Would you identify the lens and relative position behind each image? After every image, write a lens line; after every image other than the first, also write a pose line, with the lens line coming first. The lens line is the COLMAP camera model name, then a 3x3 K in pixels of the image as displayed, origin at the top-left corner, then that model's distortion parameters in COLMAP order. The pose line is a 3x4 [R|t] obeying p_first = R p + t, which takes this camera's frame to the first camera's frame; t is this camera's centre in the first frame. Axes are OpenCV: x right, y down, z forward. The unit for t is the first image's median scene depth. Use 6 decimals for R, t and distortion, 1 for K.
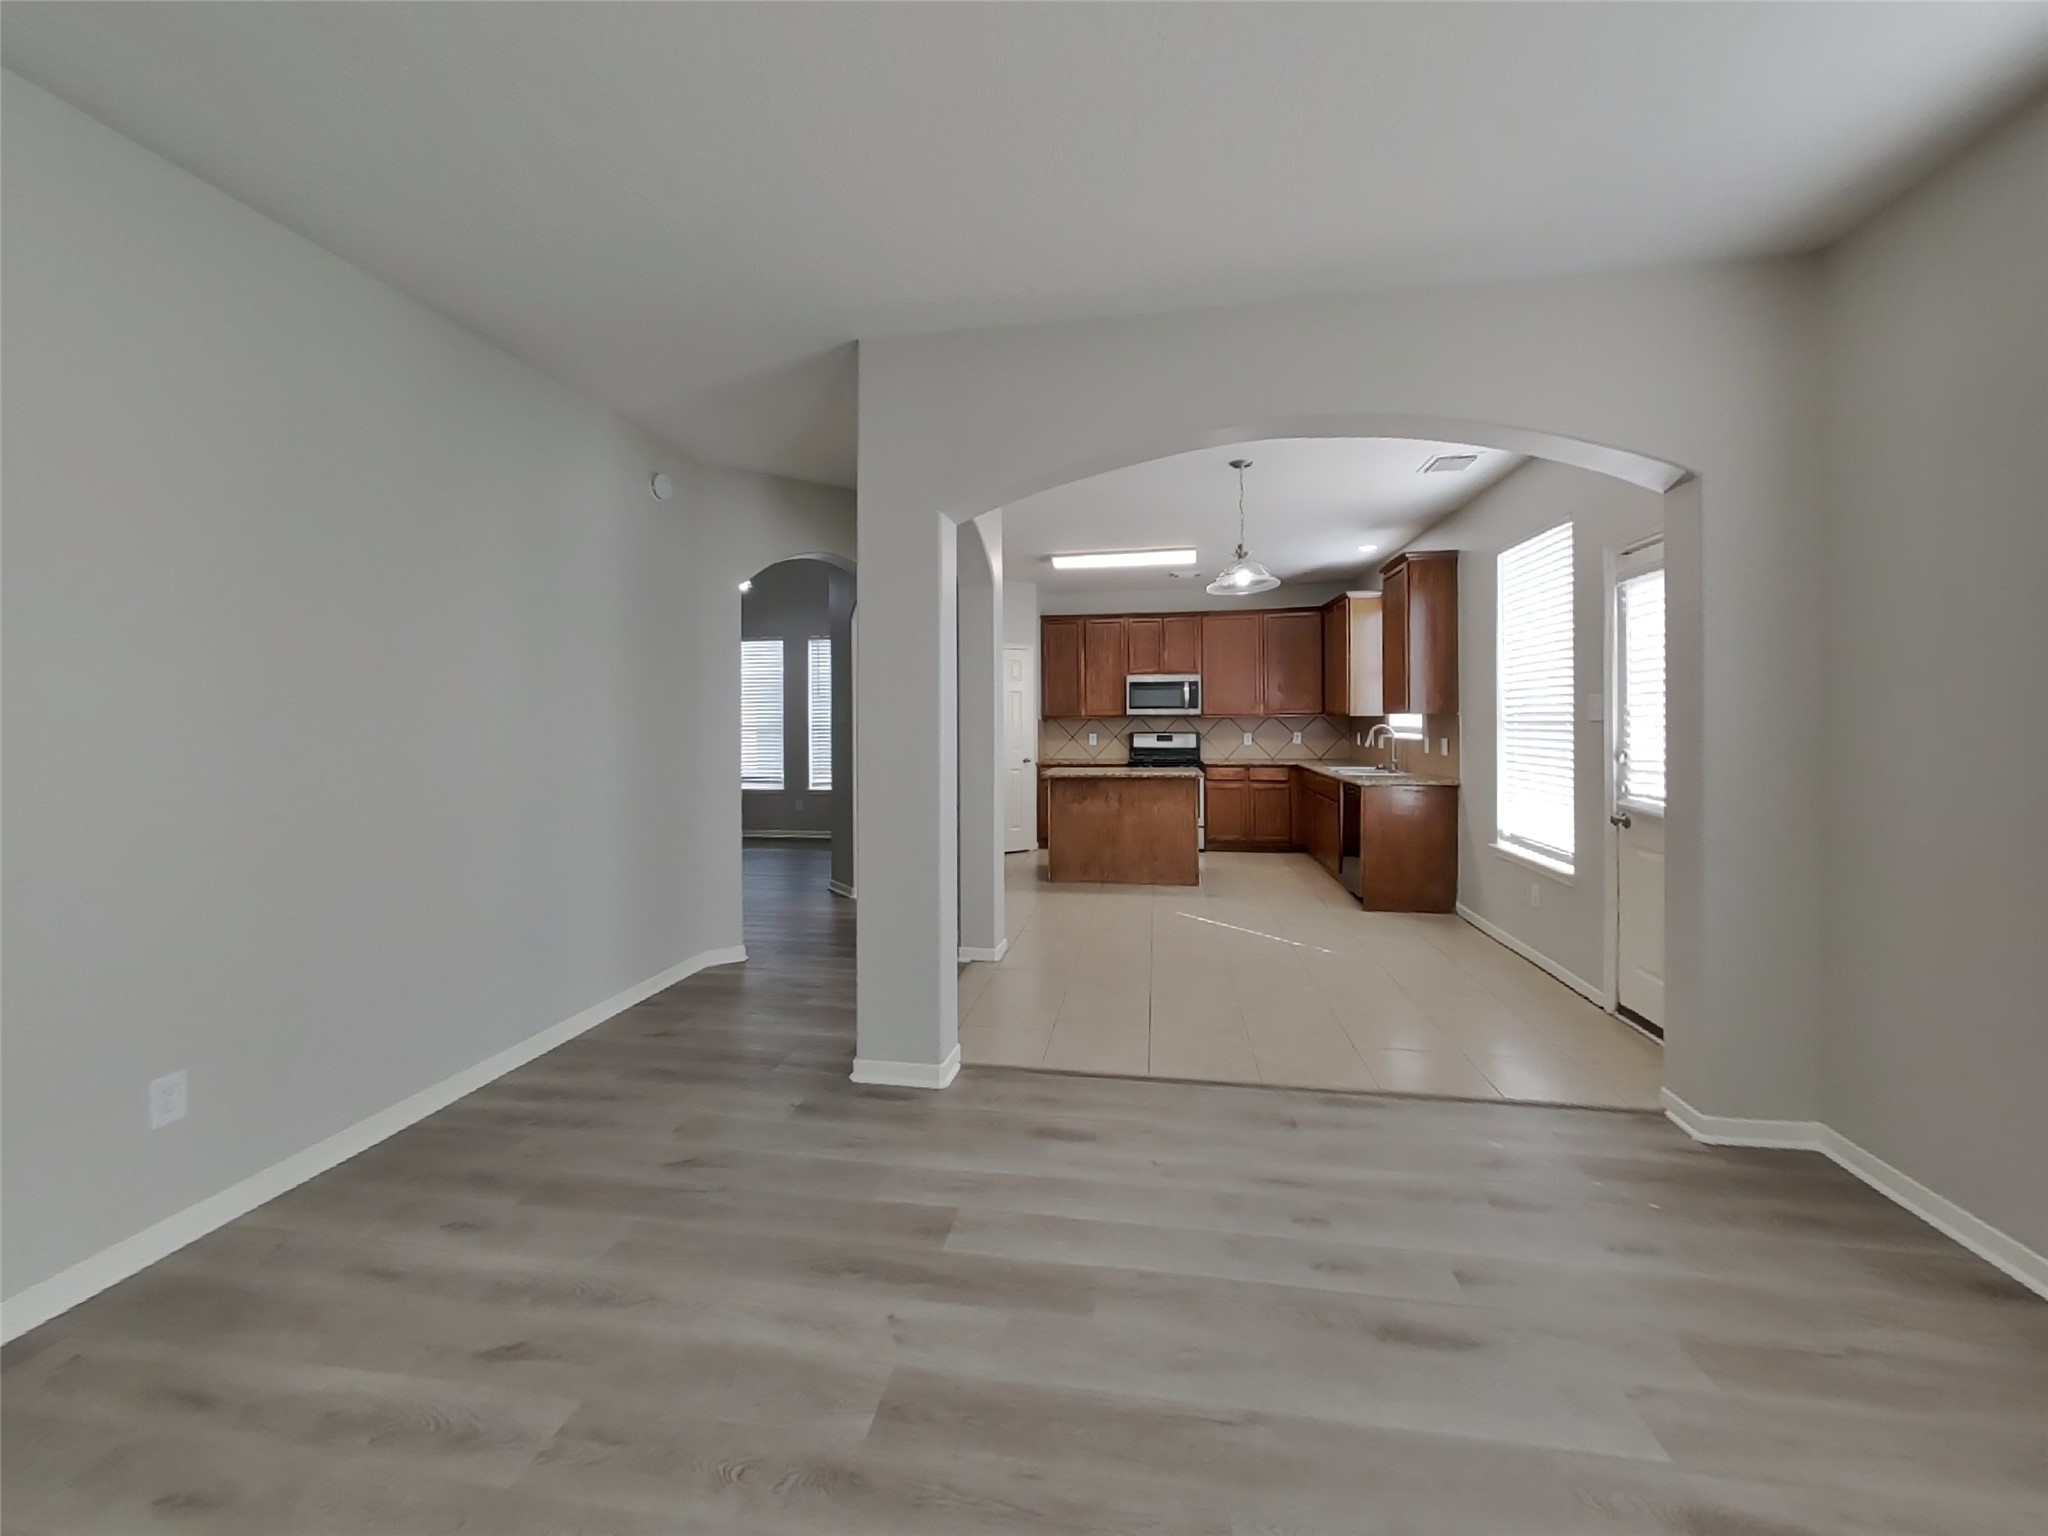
lens RADIAL K [[812.7, 0, 1024.0], [0, 812.7, 768.0], [0, 0, 1]] dist [0.001156, 0.000083]
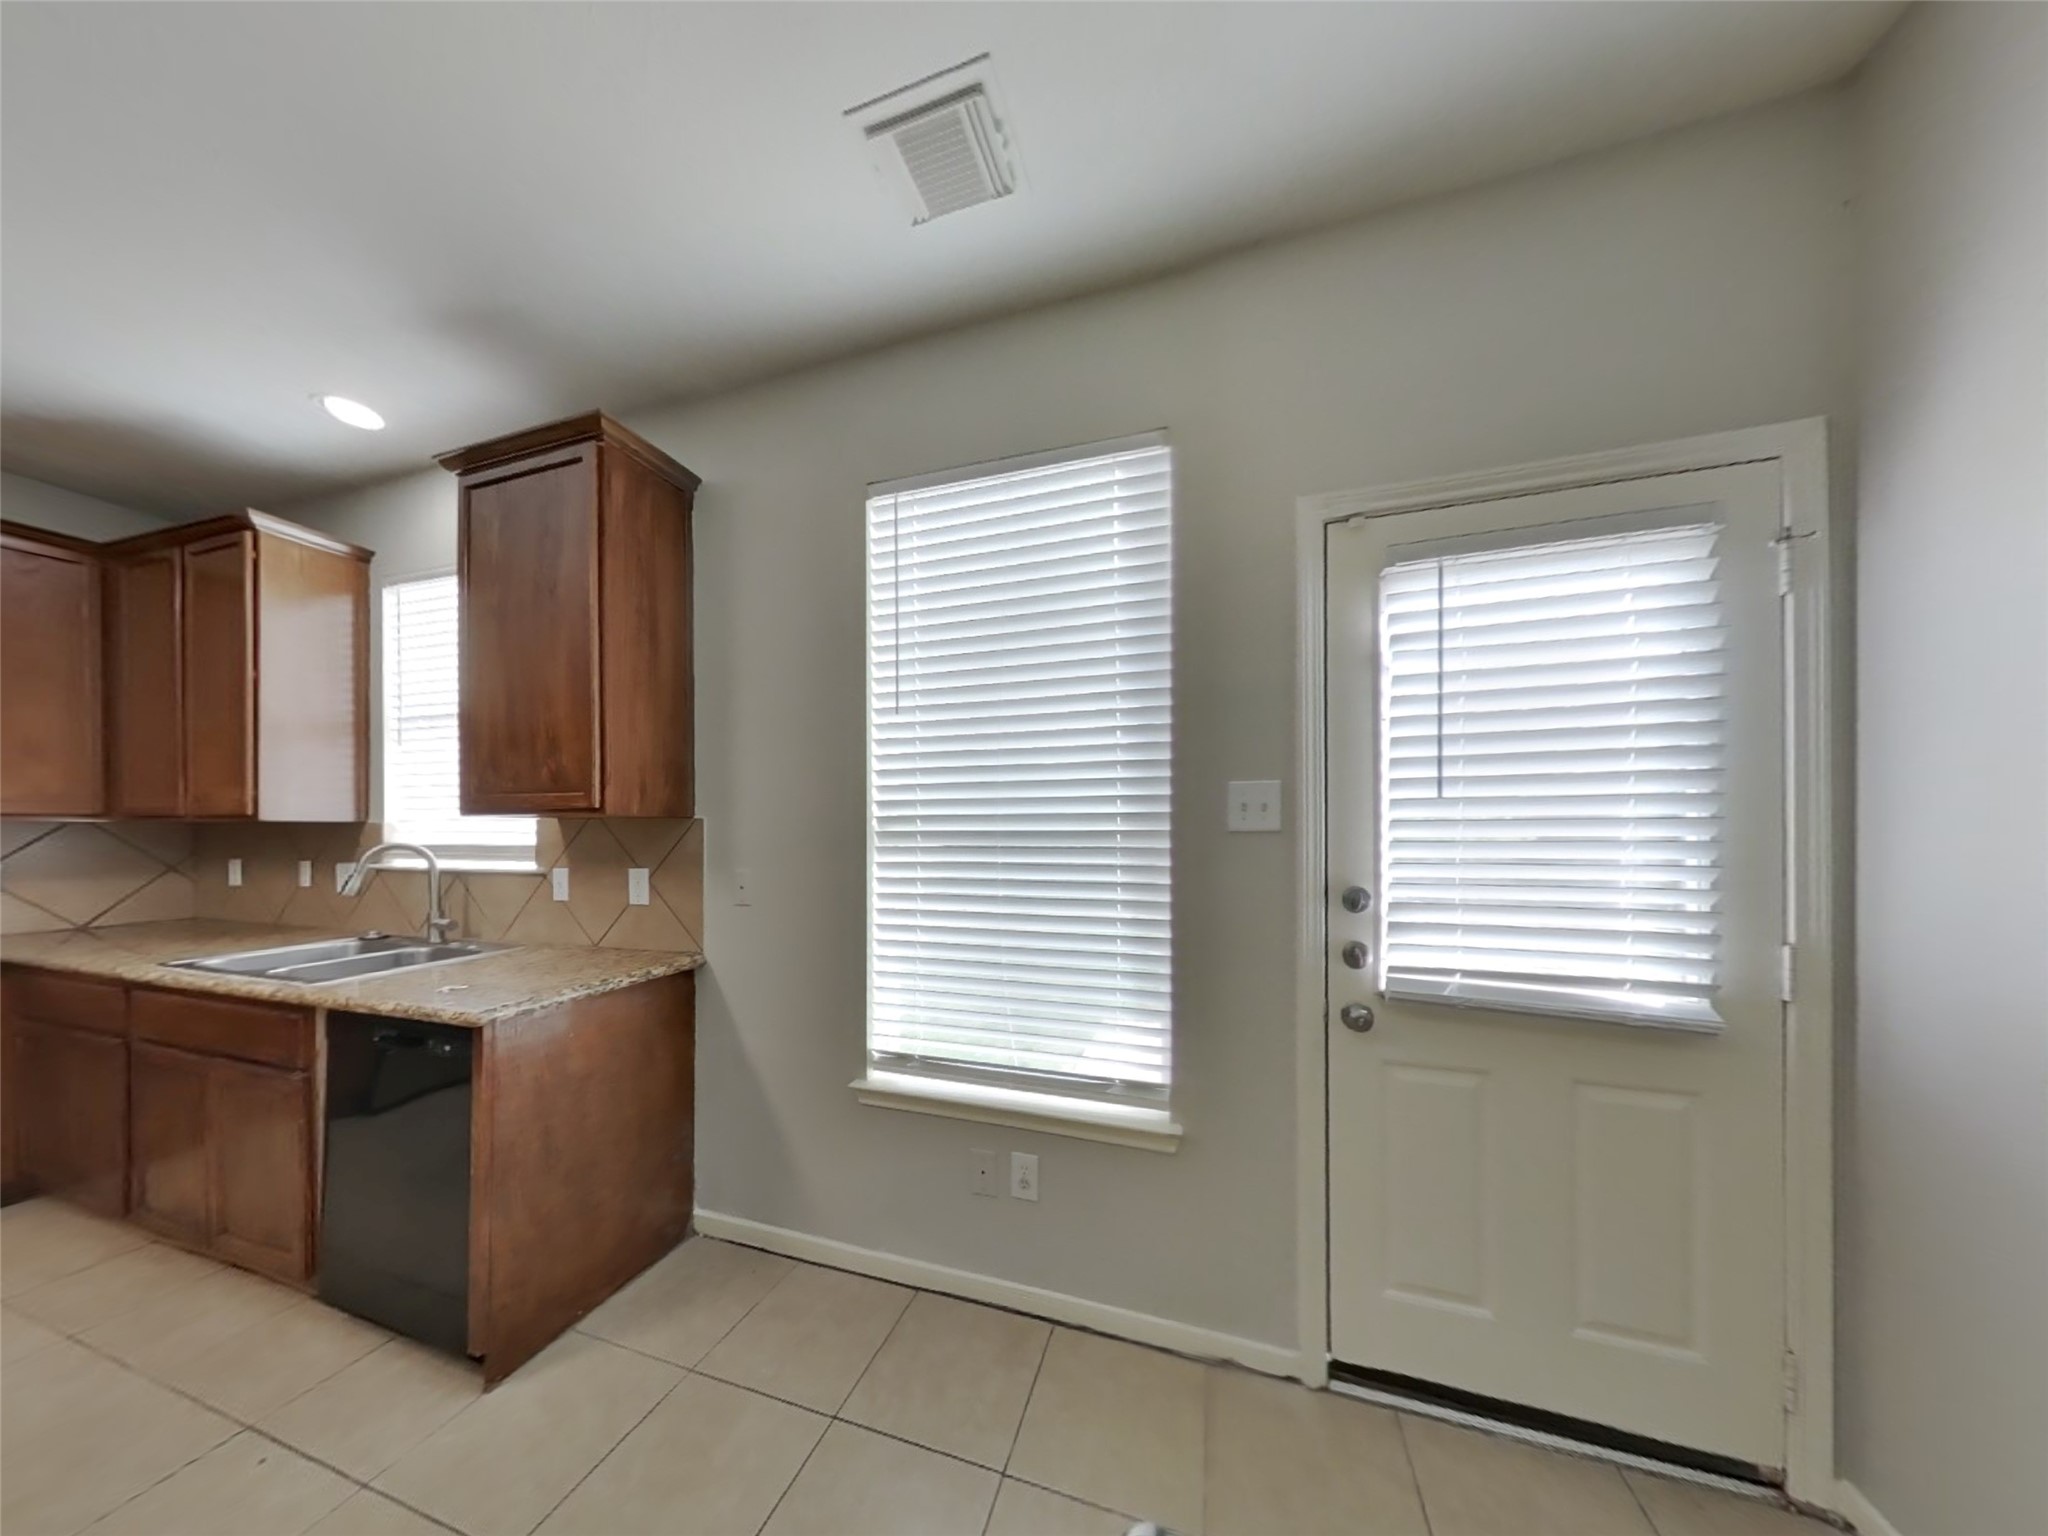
lens RADIAL K [[634.2, 0, 1018.9], [0, 634.2, 819.5], [0, 0, 1]] dist [0.004875, -0.000014]
pose [[0.154249, 0.017657, 0.987874, 0.189001], [0.058665, 0.997913, -0.026996, -0.043975], [-0.986289, 0.062118, 0.152891, 0.751462]]
